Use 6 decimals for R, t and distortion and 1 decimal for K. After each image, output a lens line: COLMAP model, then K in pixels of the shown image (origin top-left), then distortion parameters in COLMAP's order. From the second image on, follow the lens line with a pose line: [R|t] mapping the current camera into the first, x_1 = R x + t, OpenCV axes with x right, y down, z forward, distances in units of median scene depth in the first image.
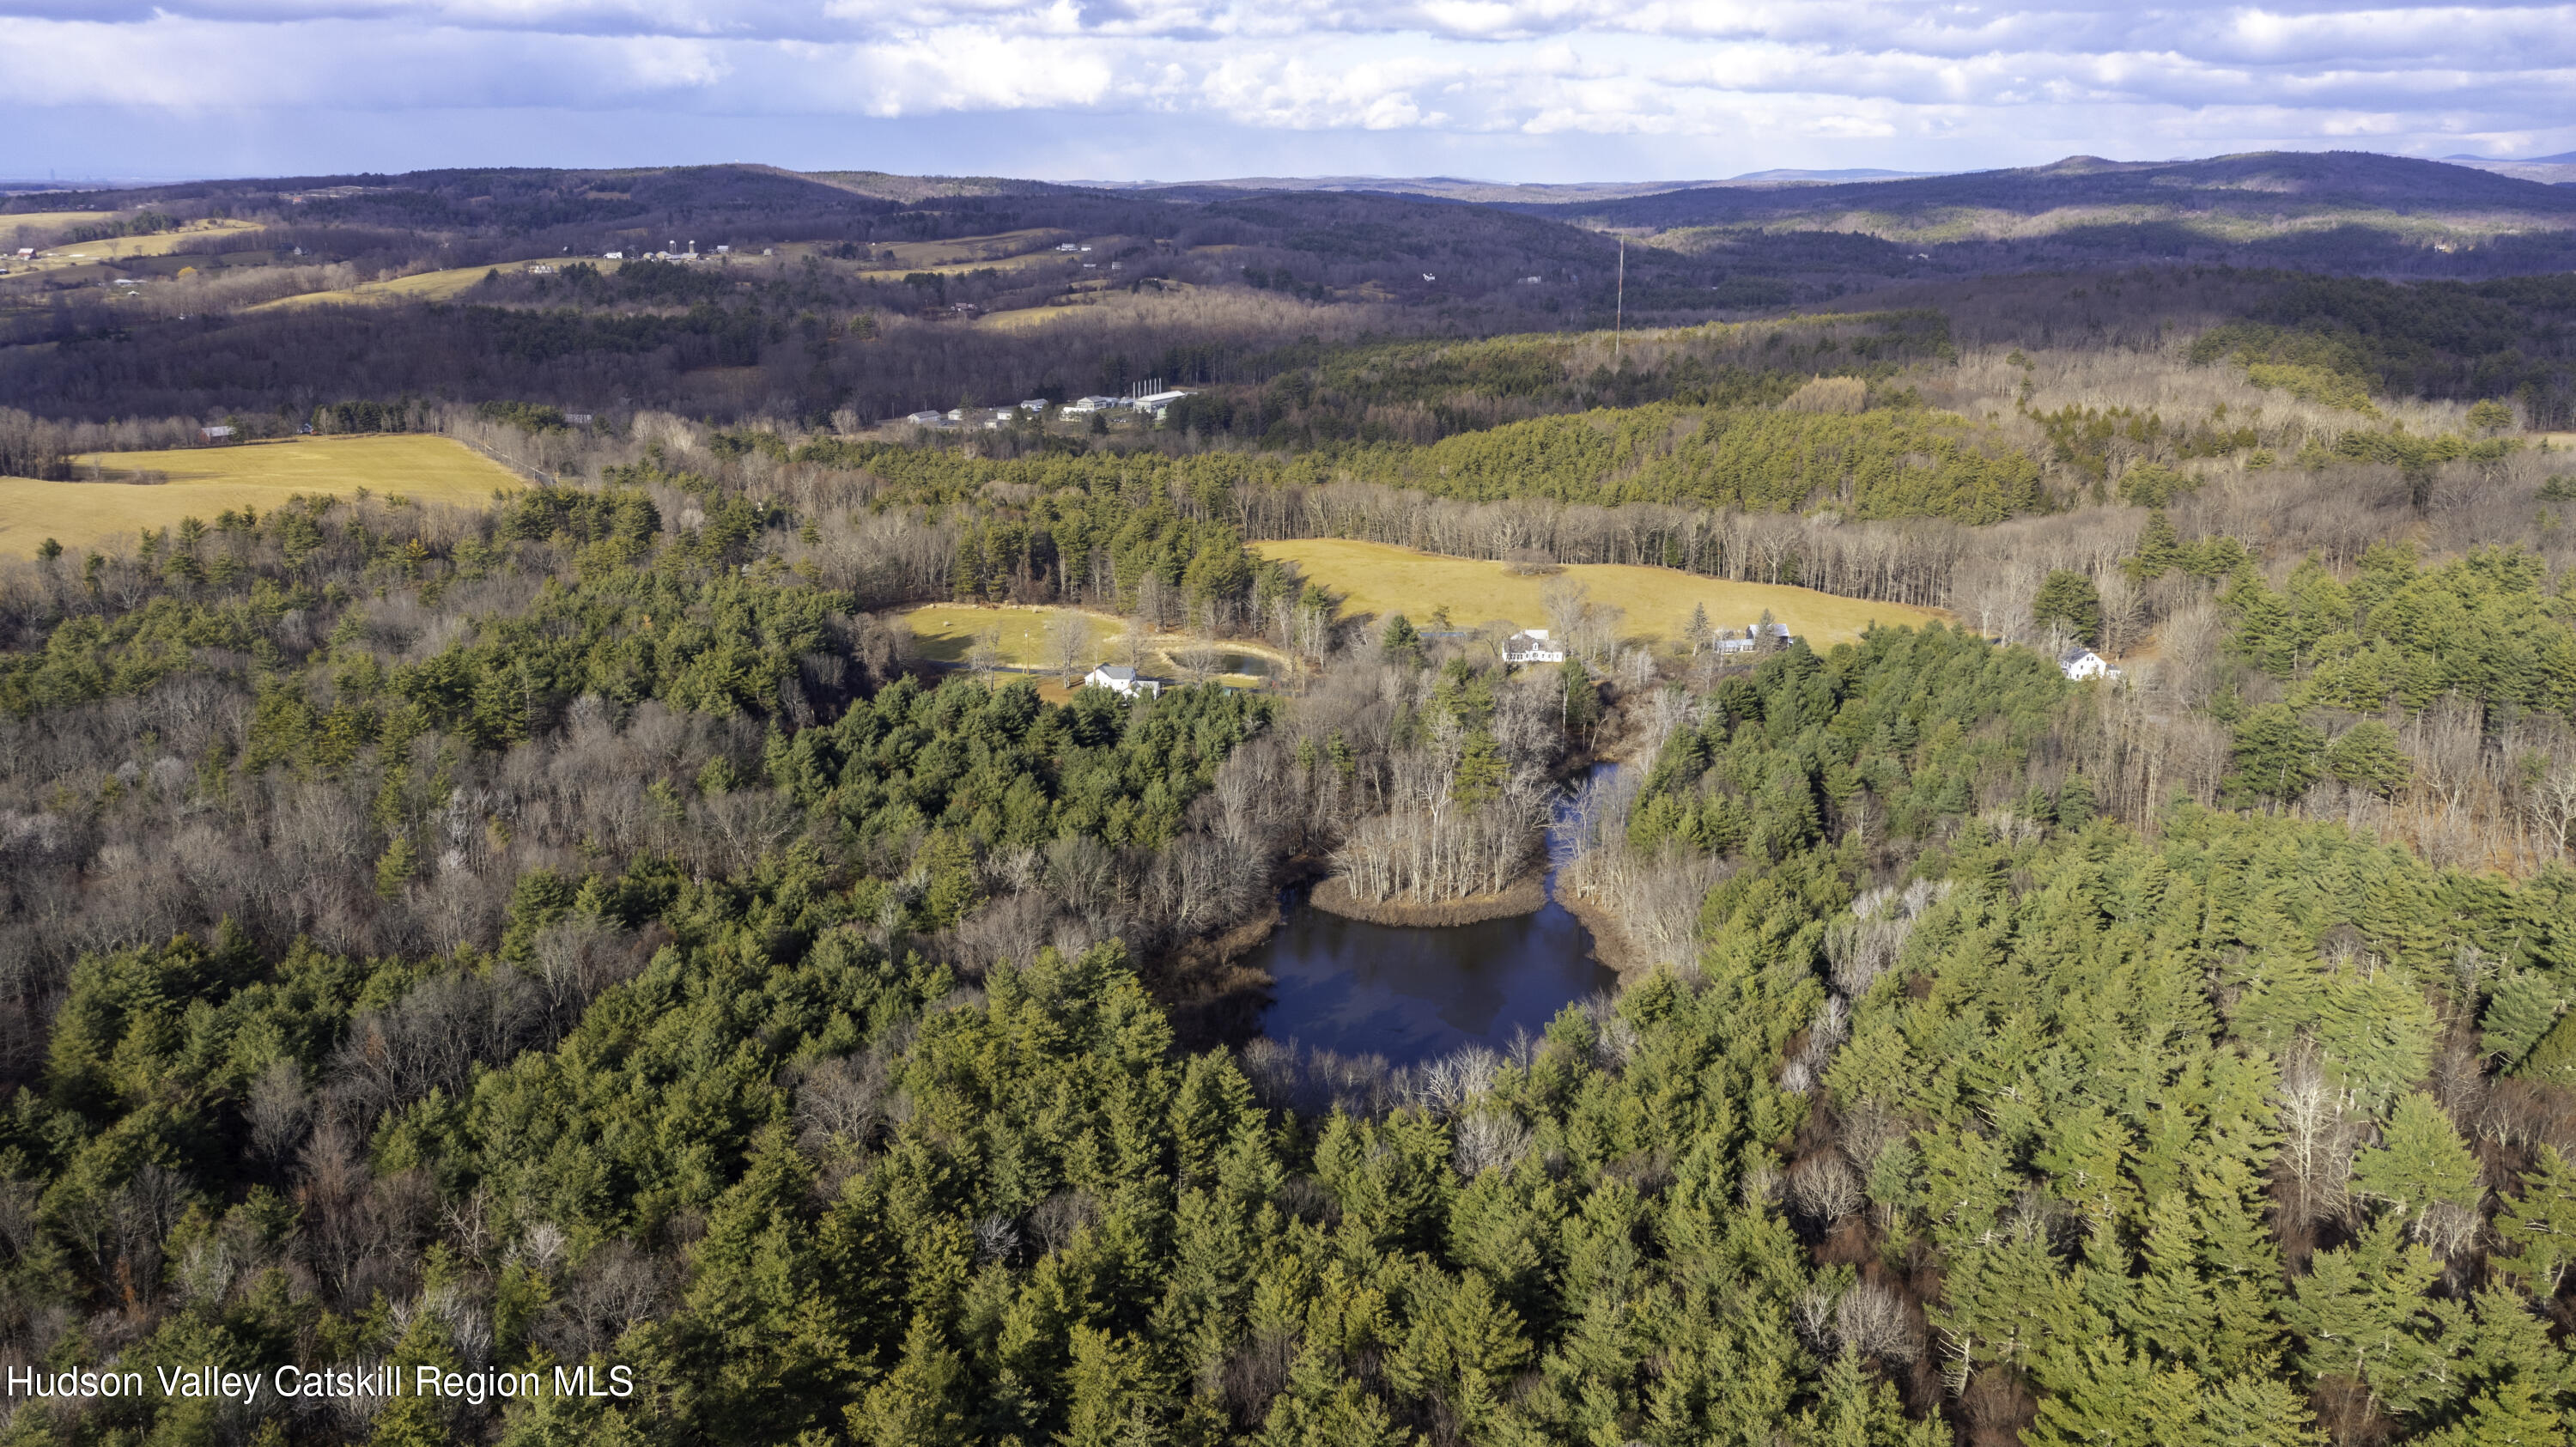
lens RADIAL K [[2073.9, 0, 1283.9], [0, 2073.9, 725.2], [0, 0, 1]] dist [0.002020, 0.013259]
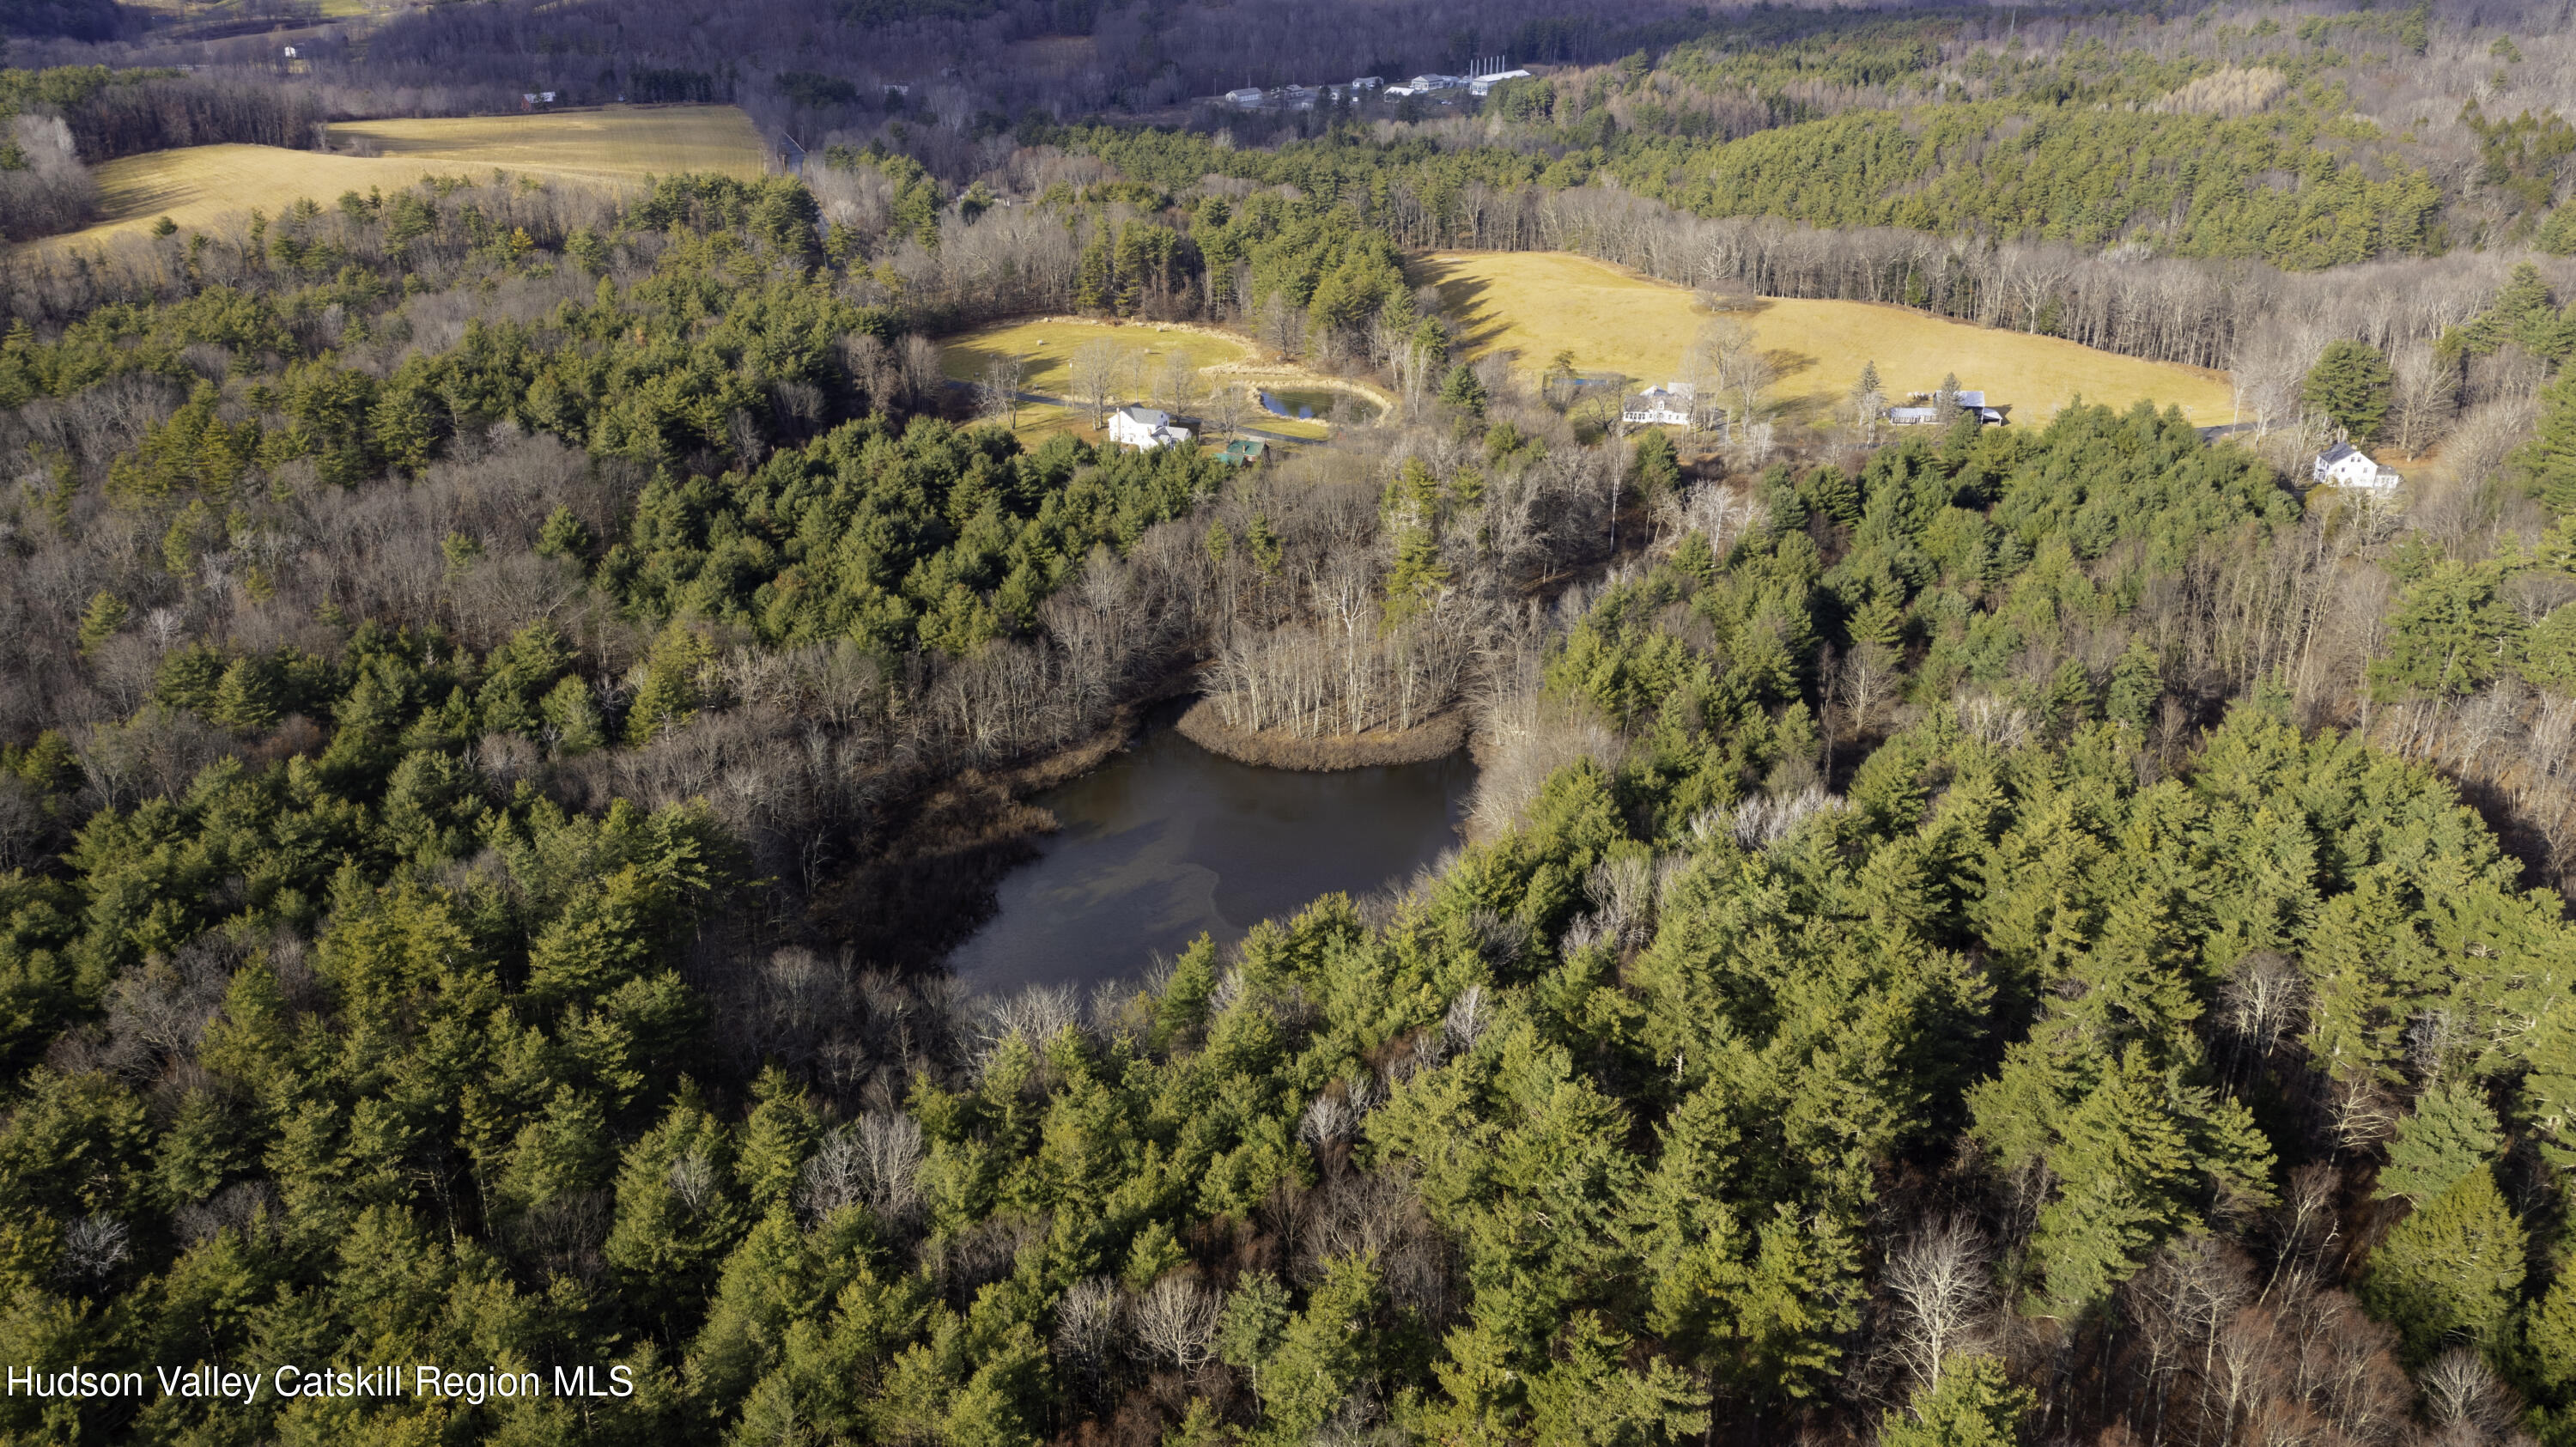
lens RADIAL K [[2073.9, 0, 1275.5], [0, 2073.9, 720.4], [0, 0, 1]] dist [0.002020, 0.013259]
pose [[0.973465, 0.083386, -0.213103, 0.133886], [-0.050948, 0.986848, 0.153414, -0.027601], [0.223092, -0.138486, 0.964910, 0.111386]]
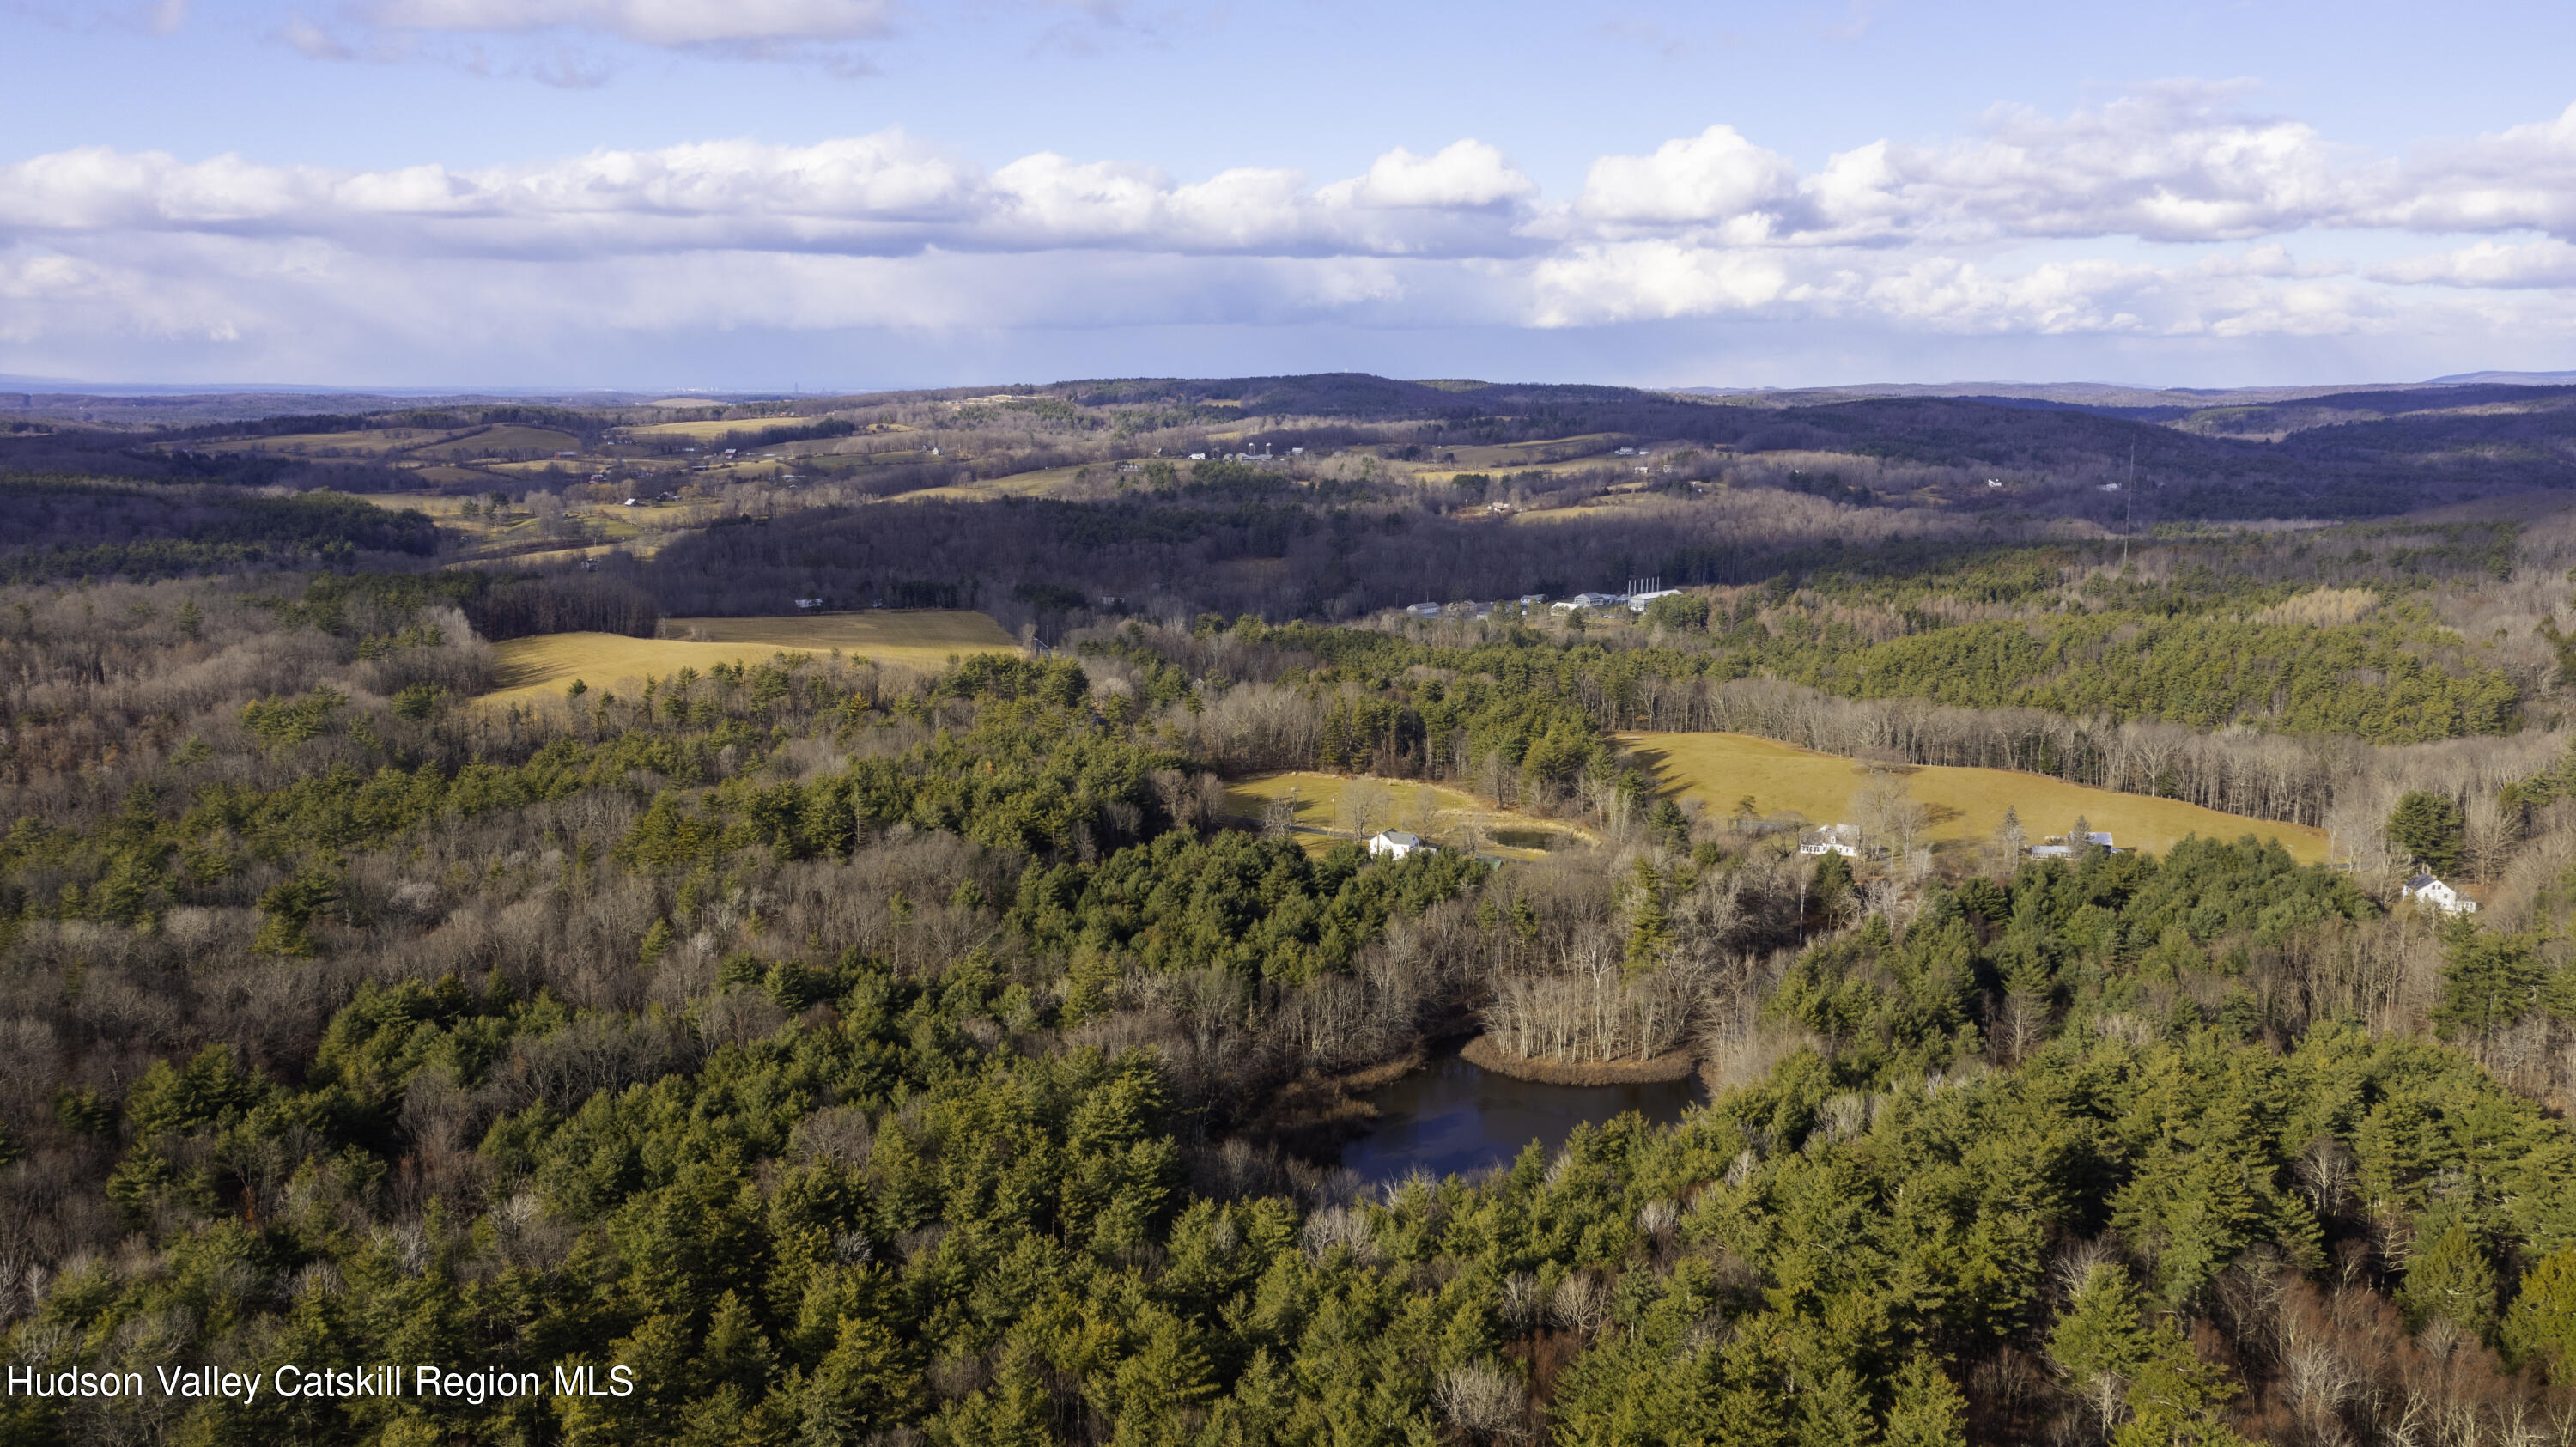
lens RADIAL K [[2073.9, 0, 1276.0], [0, 2073.9, 717.8], [0, 0, 1]] dist [0.002020, 0.013259]
pose [[0.955851, 0.042140, -0.290816, 0.128763], [-0.070737, 0.993559, -0.088526, 0.009340], [0.285212, 0.105189, 0.952675, -0.029683]]
